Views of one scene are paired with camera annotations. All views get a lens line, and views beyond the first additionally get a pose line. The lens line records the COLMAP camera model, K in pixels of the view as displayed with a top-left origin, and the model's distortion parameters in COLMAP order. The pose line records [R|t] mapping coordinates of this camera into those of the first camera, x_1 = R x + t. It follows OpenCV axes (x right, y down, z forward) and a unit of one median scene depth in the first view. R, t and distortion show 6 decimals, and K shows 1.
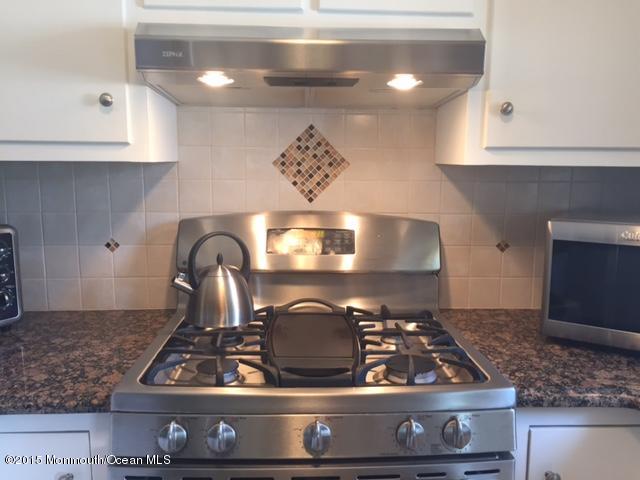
lens RADIAL K [[544.1, 0, 323.4], [0, 544.1, 240.1], [0, 0, 1]] dist [0.012804, -0.001660]
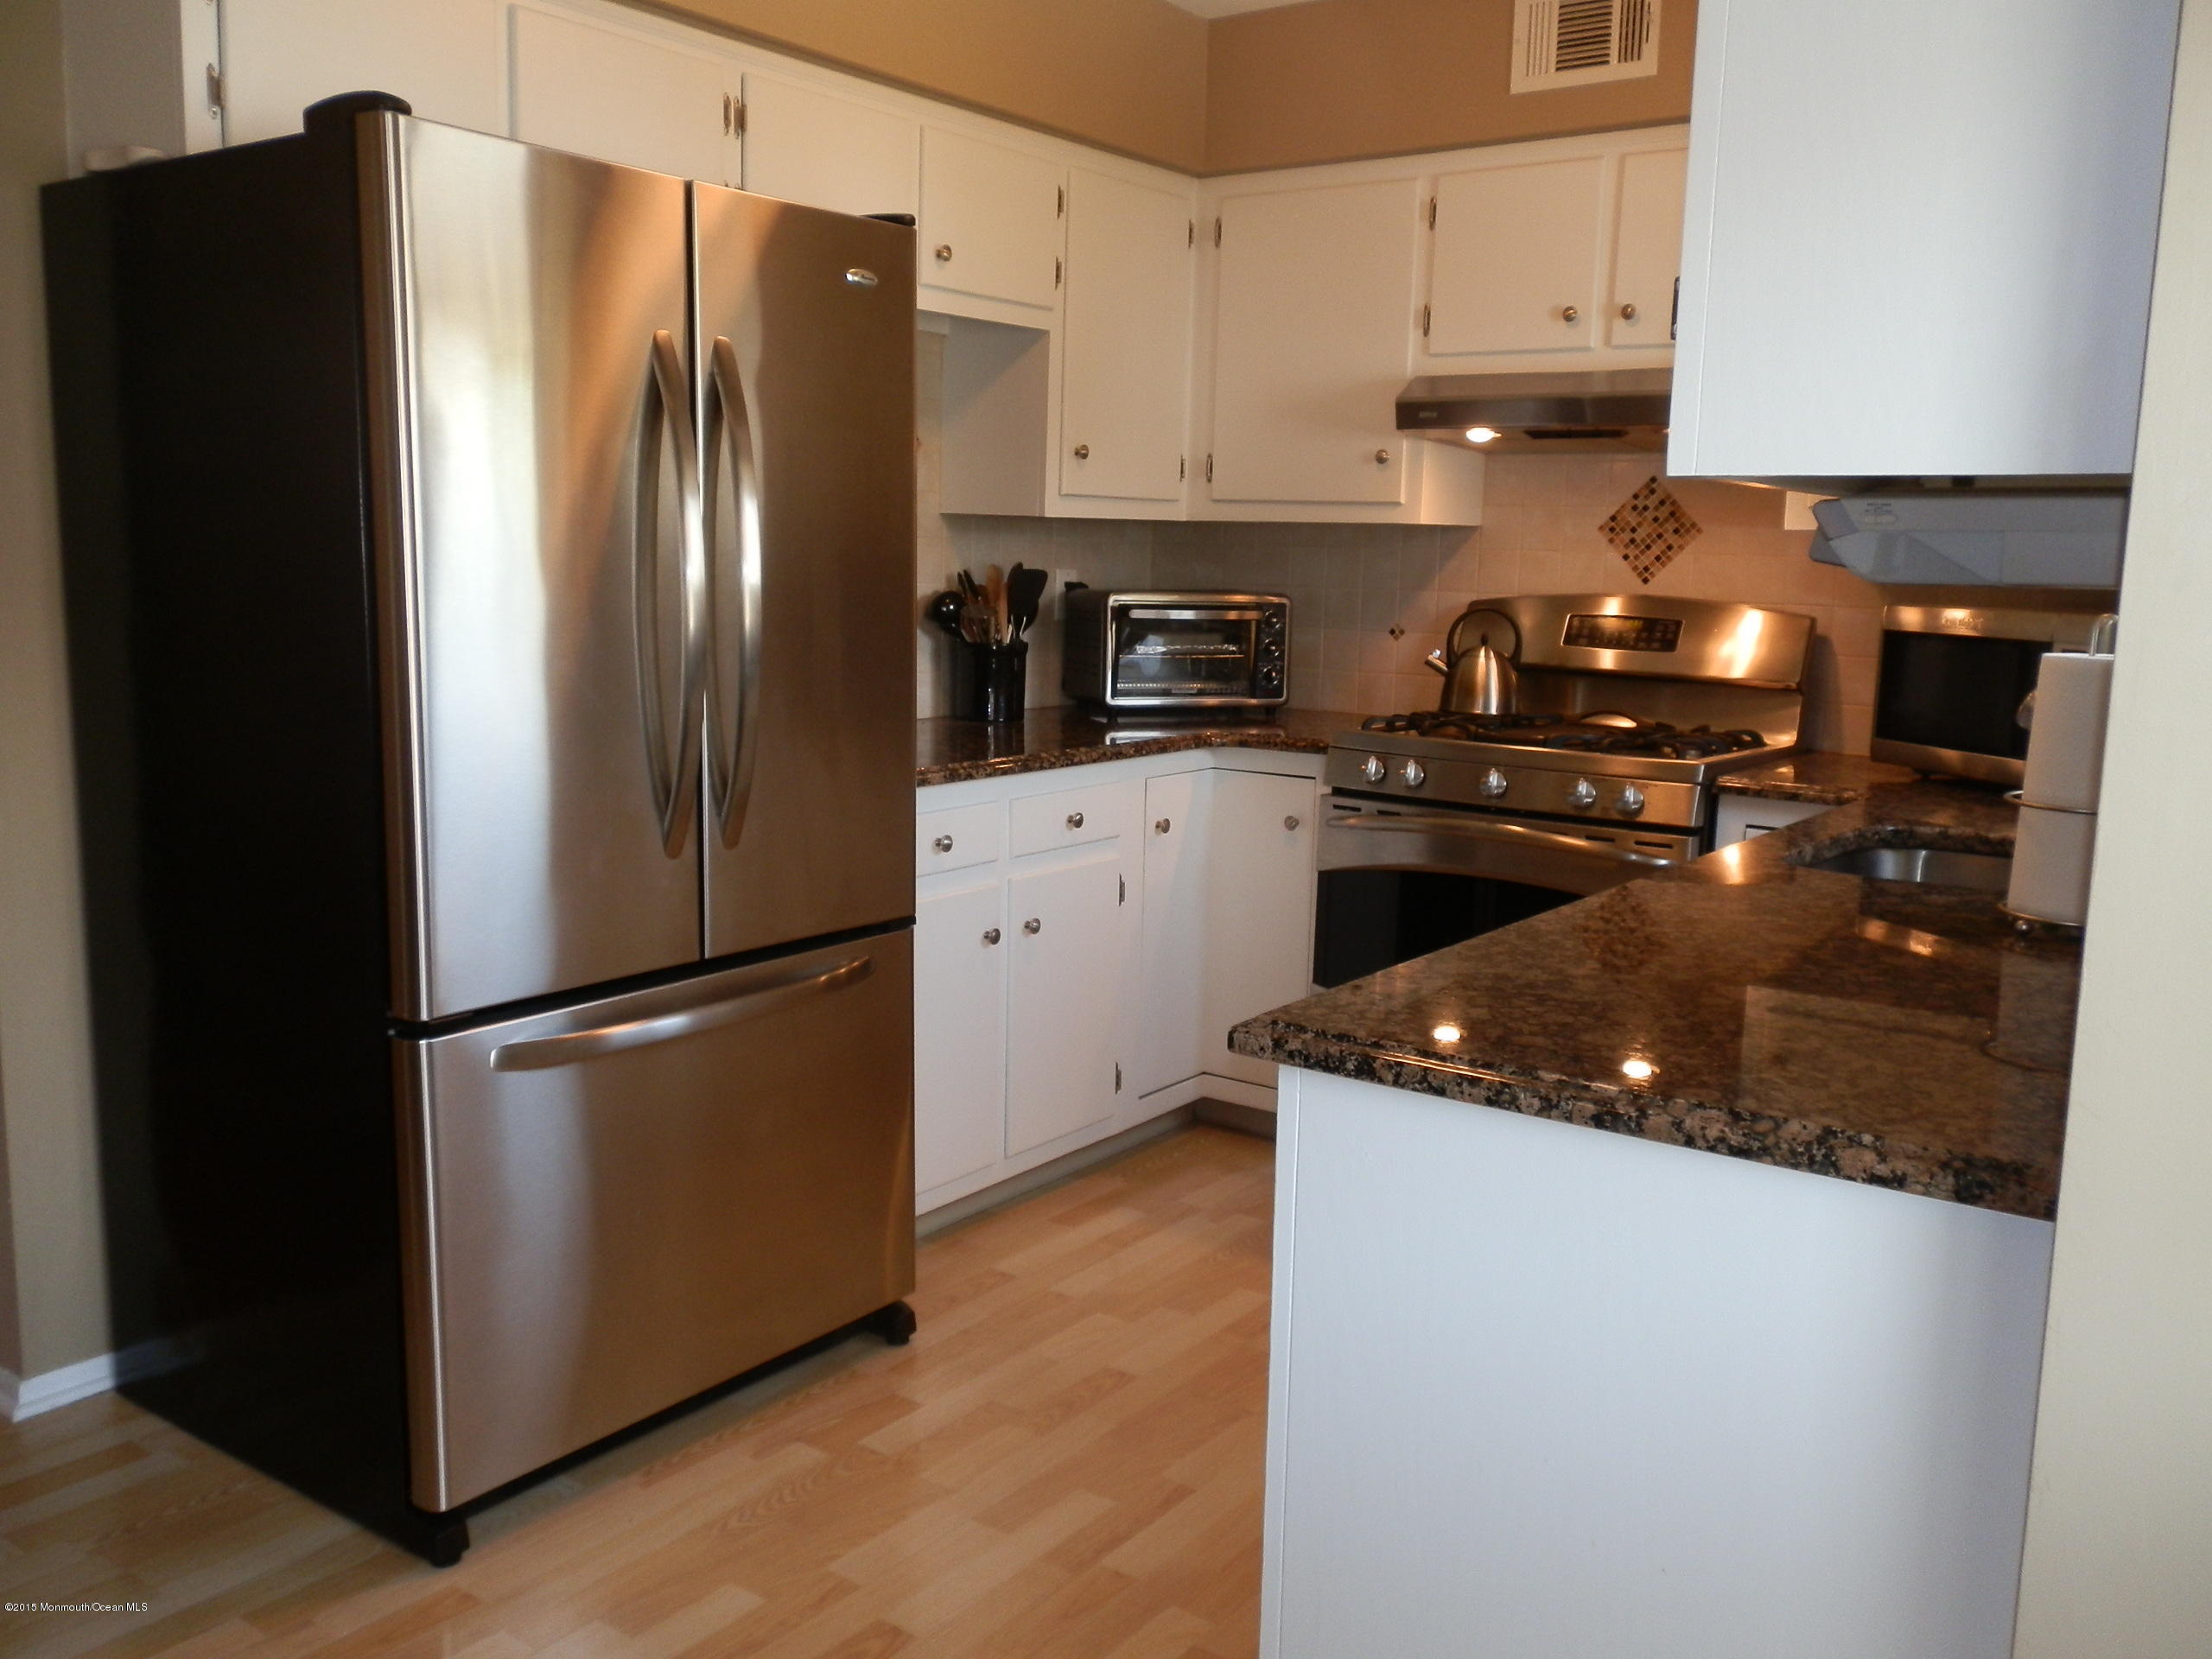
lens RADIAL K [[1862.5, 0, 1105.5], [0, 1862.5, 829.9], [0, 0, 1]] dist [0.022595, -0.011552]
pose [[0.776009, 0.108083, -0.621392, 1.009085], [-0.108019, 0.993426, 0.037898, 0.241472], [0.621403, 0.037713, 0.782583, -1.386485]]
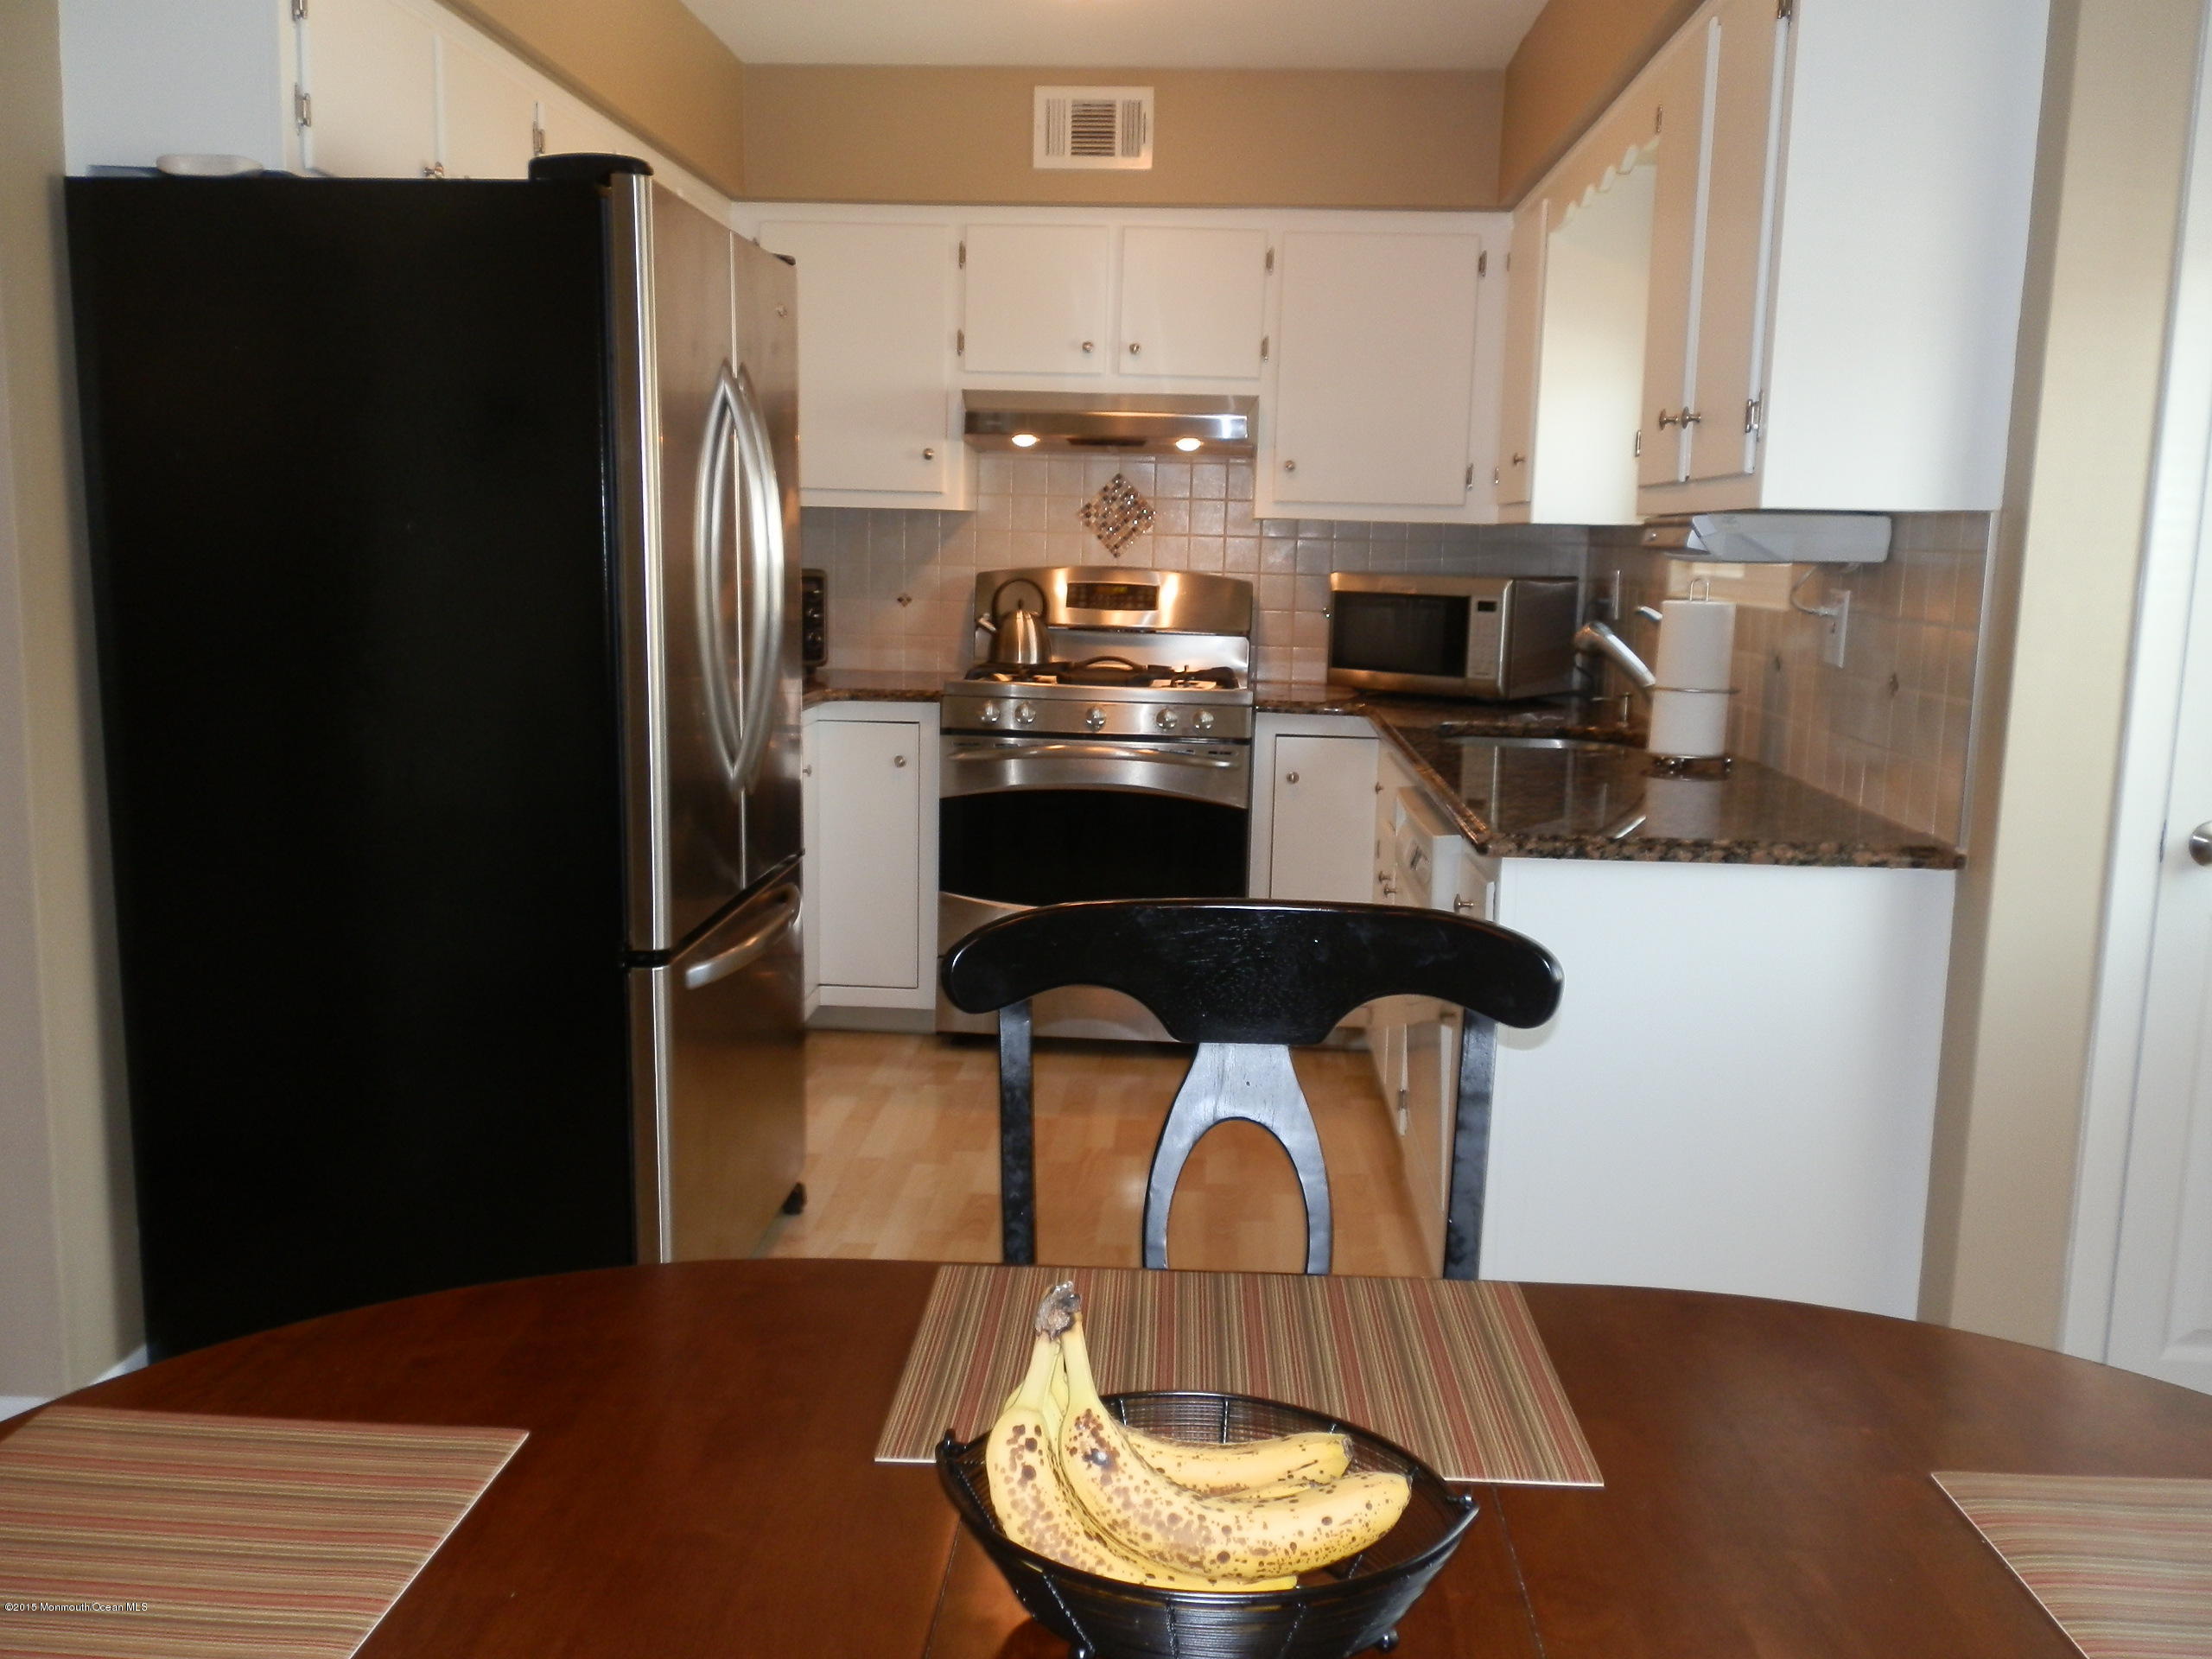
lens RADIAL K [[1862.5, 0, 1103.4], [0, 1862.5, 831.6], [0, 0, 1]] dist [0.022595, -0.011552]
pose [[0.993262, 0.034092, -0.110763, 0.325779], [-0.032499, 0.999341, 0.016162, 0.349579], [0.111241, -0.012454, 0.993715, -2.181552]]
